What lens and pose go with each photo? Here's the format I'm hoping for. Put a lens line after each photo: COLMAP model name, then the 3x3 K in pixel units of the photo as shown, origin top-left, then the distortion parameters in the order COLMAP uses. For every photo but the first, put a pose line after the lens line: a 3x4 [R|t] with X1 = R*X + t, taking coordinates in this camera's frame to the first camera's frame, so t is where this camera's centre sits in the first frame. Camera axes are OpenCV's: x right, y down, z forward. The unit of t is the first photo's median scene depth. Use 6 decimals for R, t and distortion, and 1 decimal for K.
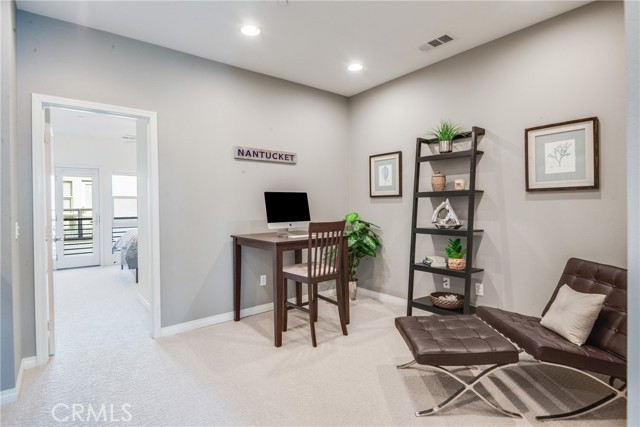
lens RADIAL K [[336.1, 0, 311.9], [0, 336.1, 208.7], [0, 0, 1]] dist [-0.000281, 0.000154]
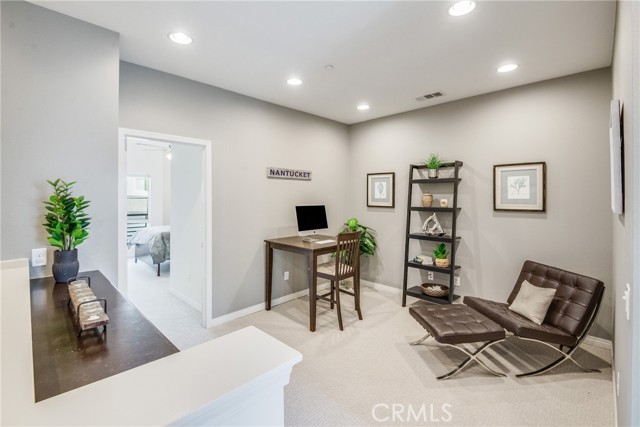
lens RADIAL K [[291.4, 0, 319.6], [0, 291.4, 201.2], [0, 0, 1]] dist [-0.002084, -0.000787]
pose [[0.992416, 0.012584, 0.122277, -0.192332], [-0.012370, 0.999920, -0.002513, -0.069225], [-0.122299, 0.000981, 0.992493, -0.084168]]
